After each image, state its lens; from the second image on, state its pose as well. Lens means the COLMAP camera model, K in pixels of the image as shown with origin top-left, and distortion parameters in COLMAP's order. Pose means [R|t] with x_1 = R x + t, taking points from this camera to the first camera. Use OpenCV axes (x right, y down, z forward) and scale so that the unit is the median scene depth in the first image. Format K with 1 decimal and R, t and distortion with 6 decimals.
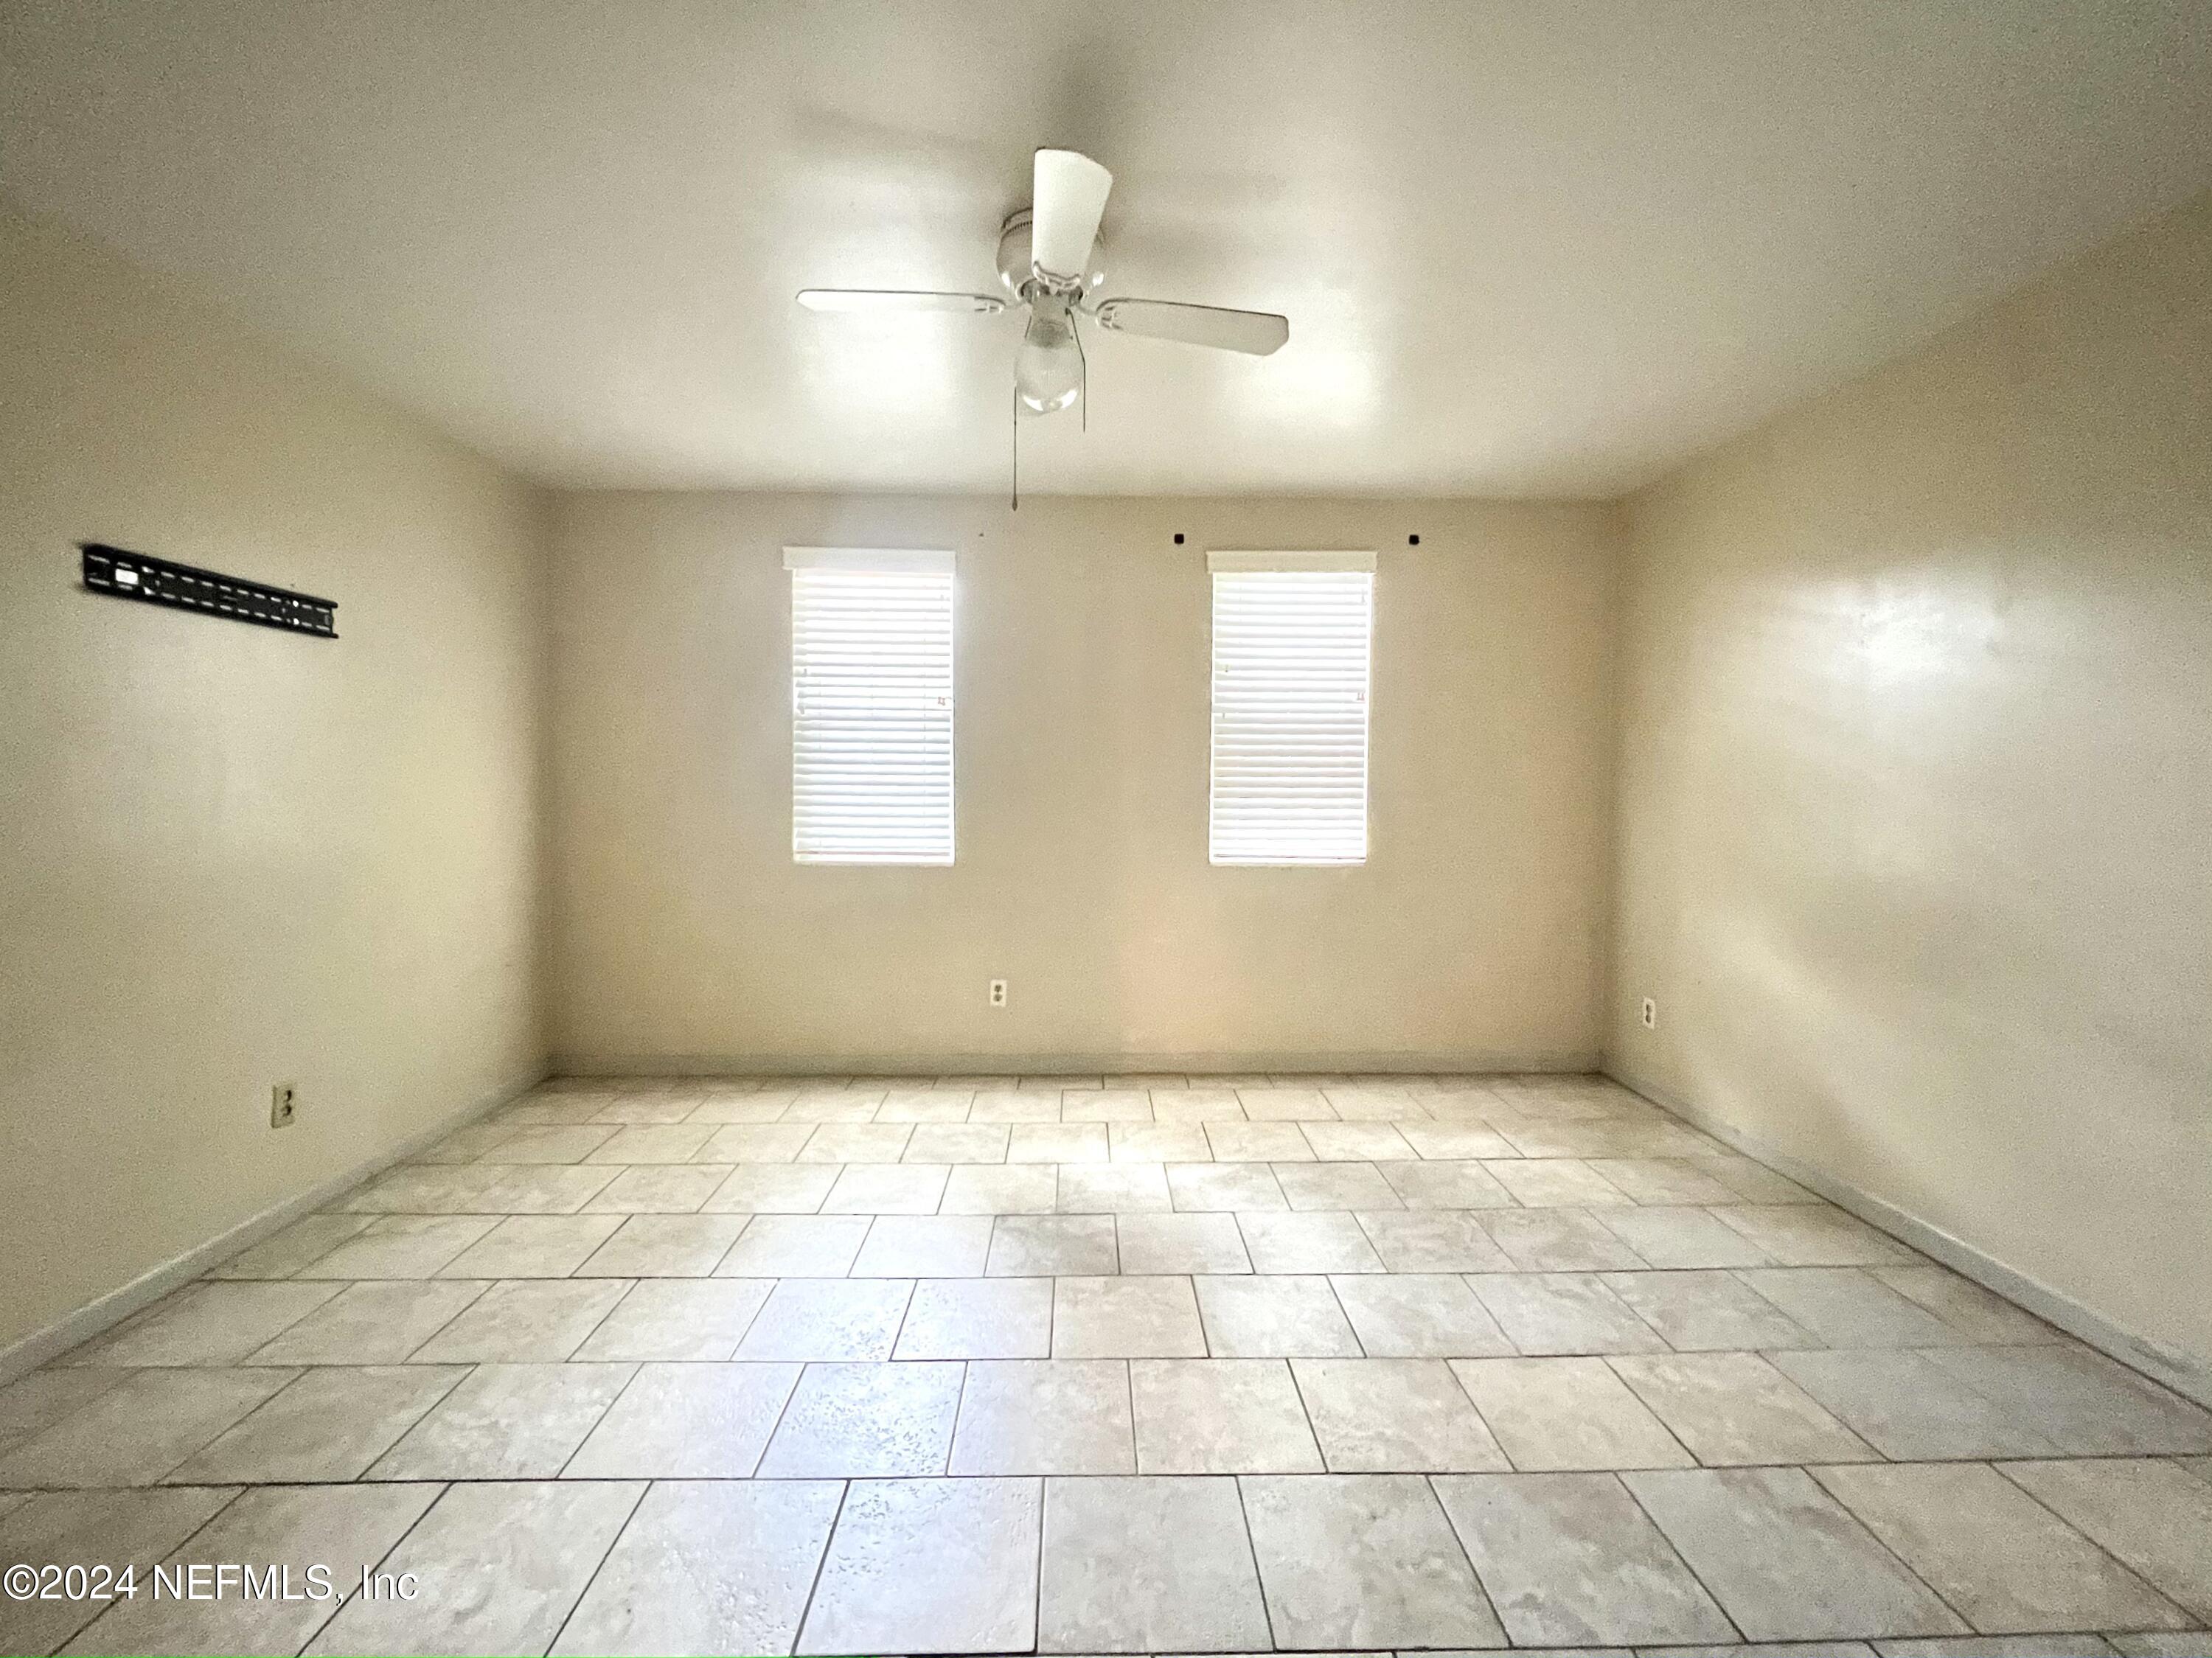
lens RADIAL K [[885.9, 0, 1098.9], [0, 885.9, 827.9], [0, 0, 1]] dist [0.003053, 0.000228]
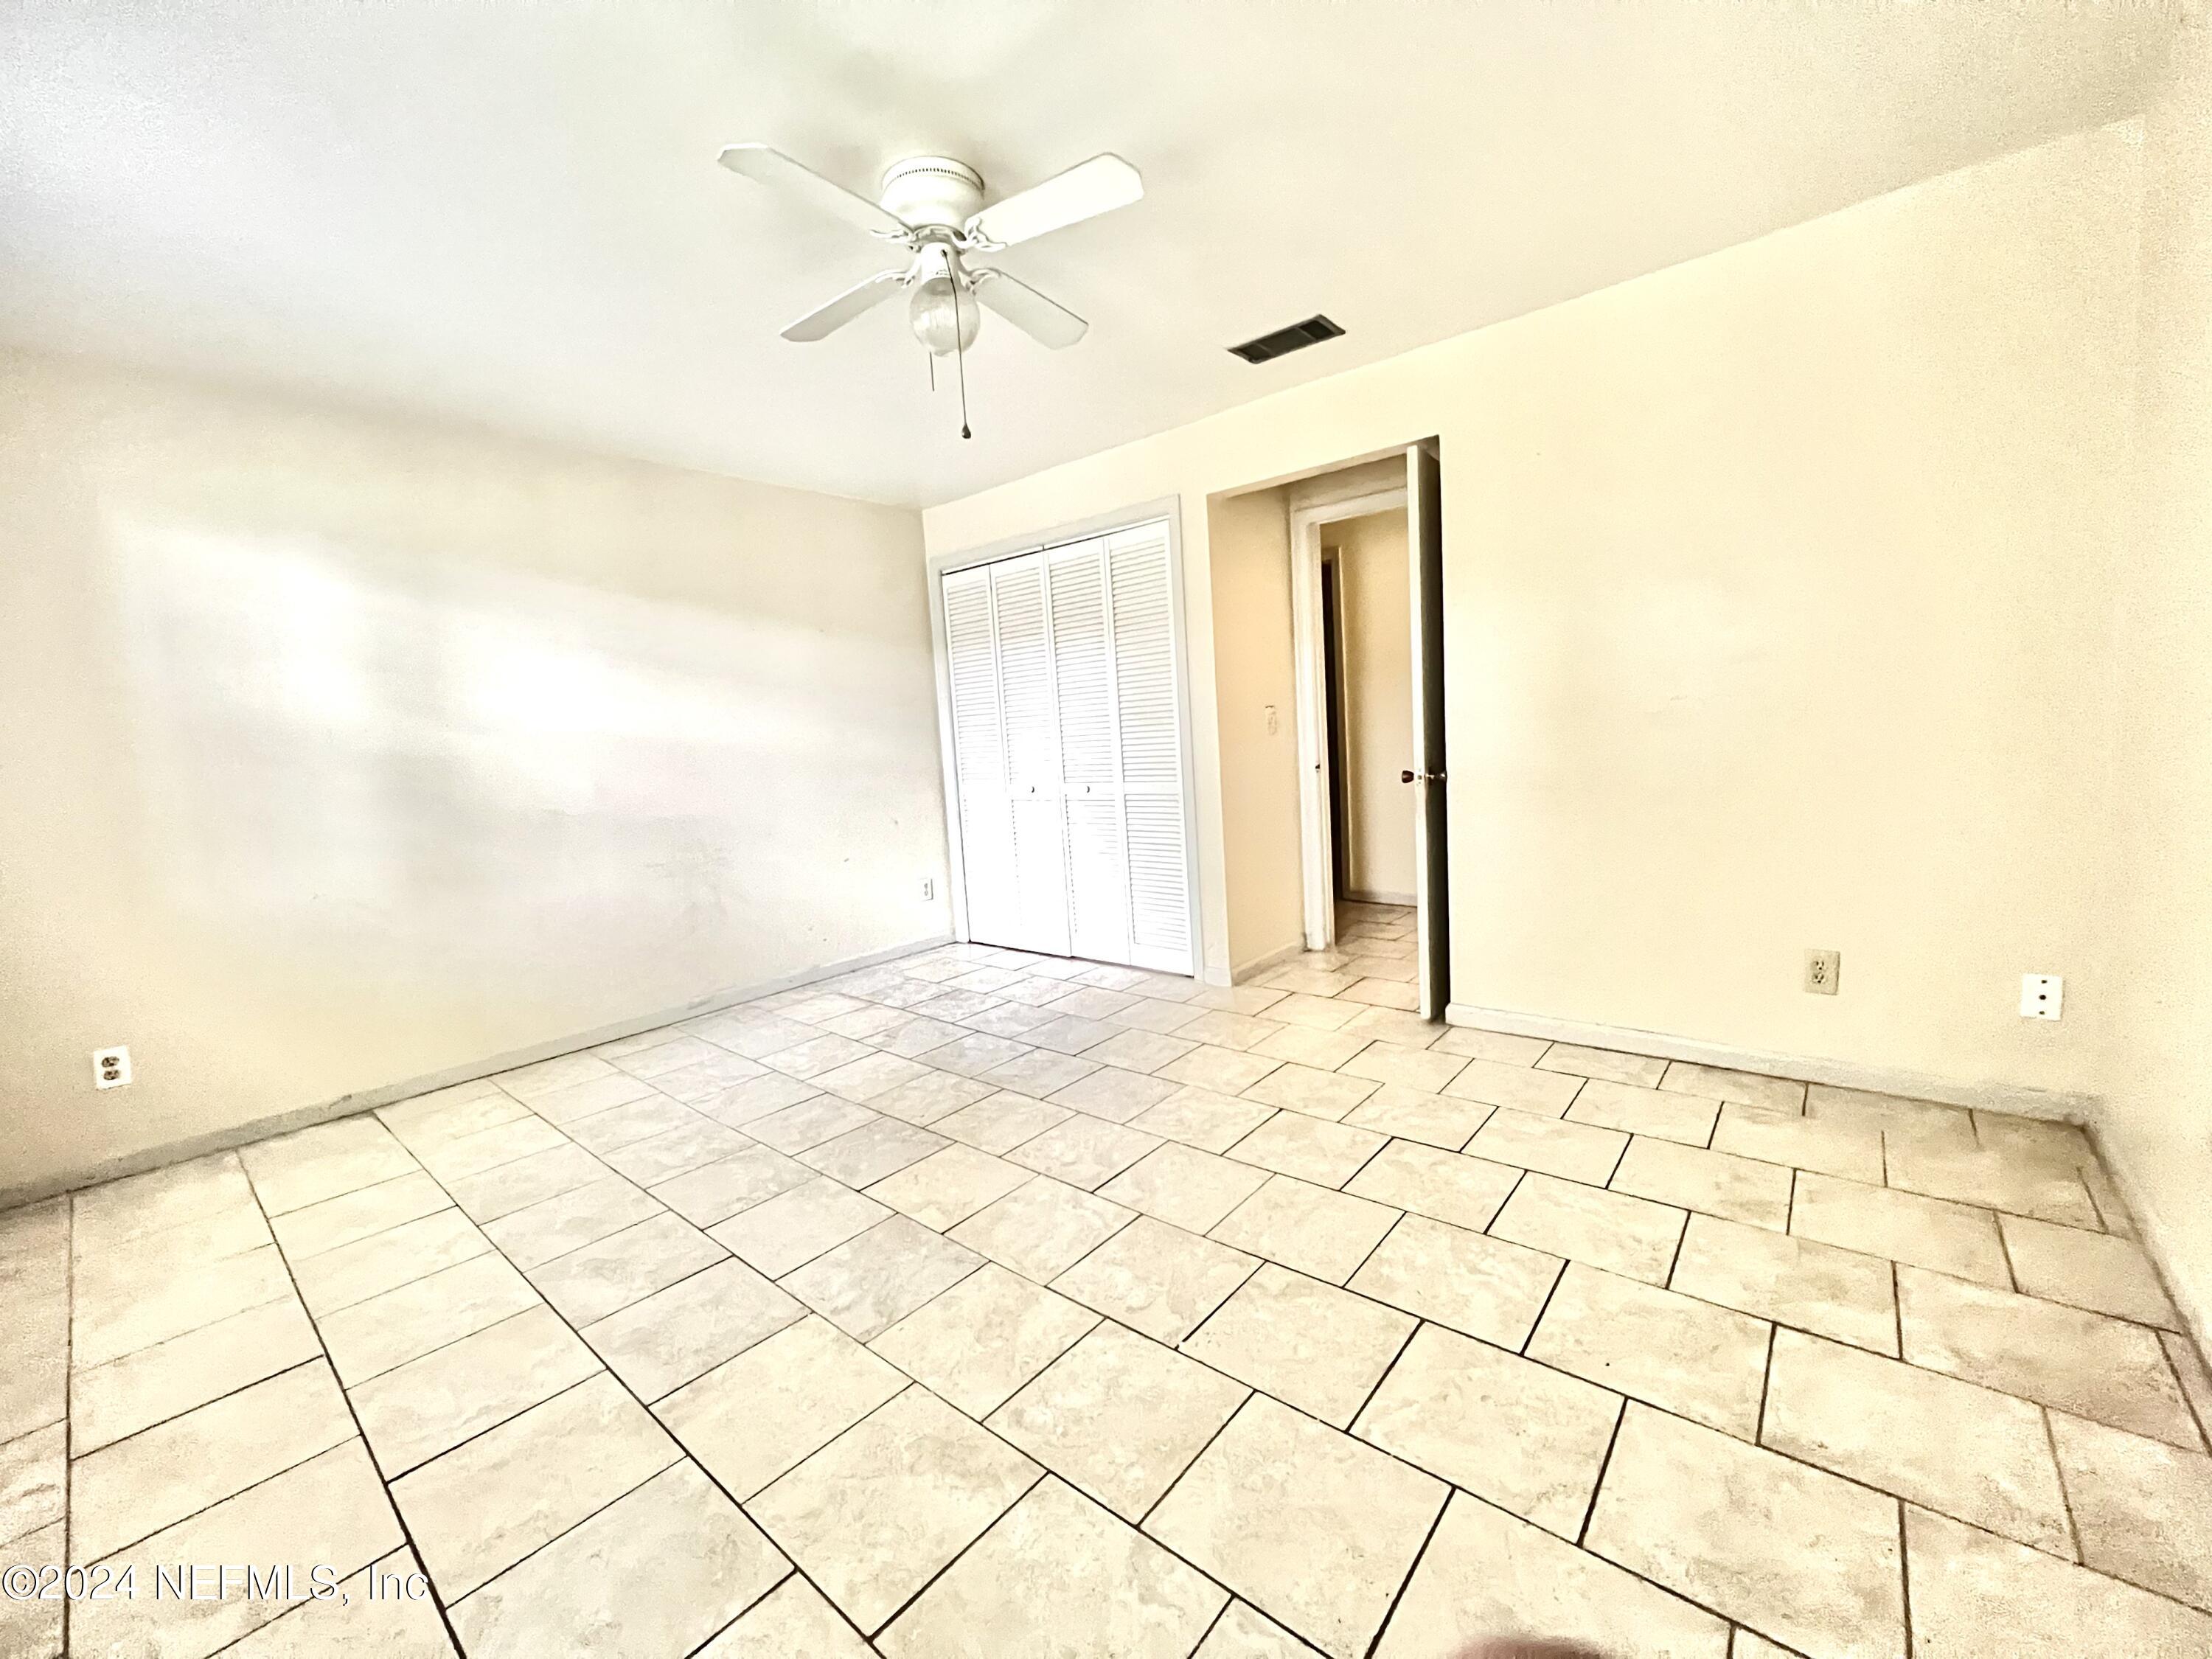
lens RADIAL K [[886.0, 0, 1109.9], [0, 886.0, 829.1], [0, 0, 1]] dist [0.003053, 0.000228]
pose [[-0.733790, -0.033876, 0.678531, -0.872918], [0.092294, 0.984526, 0.148963, -0.042974], [-0.673078, 0.171932, -0.719309, 1.609395]]
